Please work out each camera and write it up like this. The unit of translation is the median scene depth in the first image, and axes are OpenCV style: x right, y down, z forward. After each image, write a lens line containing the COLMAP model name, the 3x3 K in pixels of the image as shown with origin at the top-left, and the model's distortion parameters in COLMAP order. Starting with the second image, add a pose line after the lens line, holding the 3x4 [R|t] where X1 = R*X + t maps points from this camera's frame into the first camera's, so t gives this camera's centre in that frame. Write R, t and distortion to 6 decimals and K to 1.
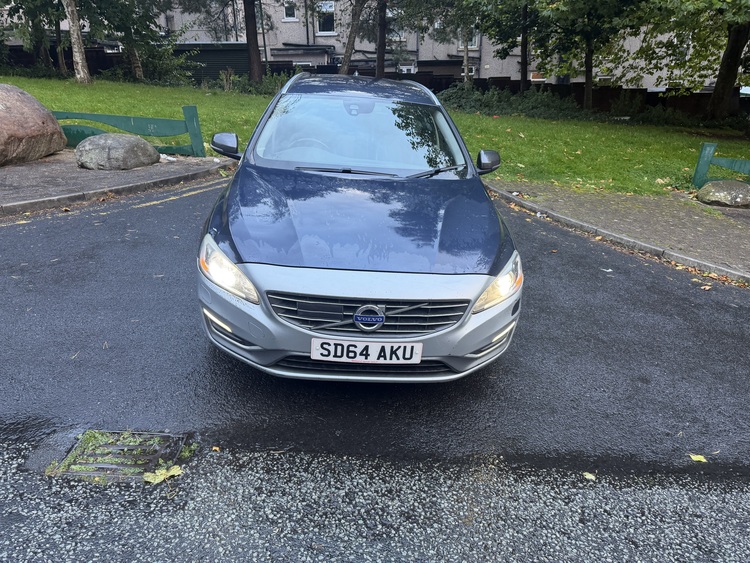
lens RADIAL K [[585.2, 0, 375.0], [0, 585.2, 281.5], [0, 0, 1]] dist [0.057274, -0.065759]
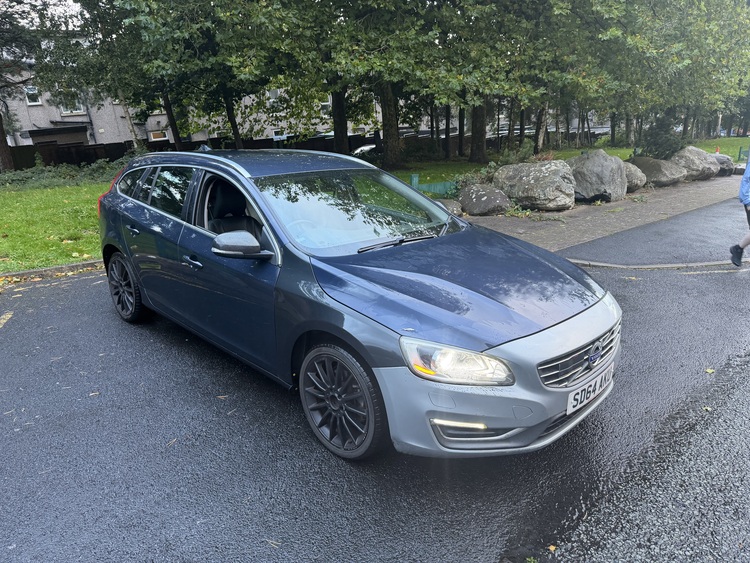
lens RADIAL K [[585.2, 0, 375.0], [0, 585.2, 281.5], [0, 0, 1]] dist [0.057274, -0.065759]
pose [[0.703028, -0.257830, 0.662778, -0.224955], [0.311244, 0.949520, 0.039231, -0.053891], [-0.639436, 0.178705, 0.747787, 0.095977]]
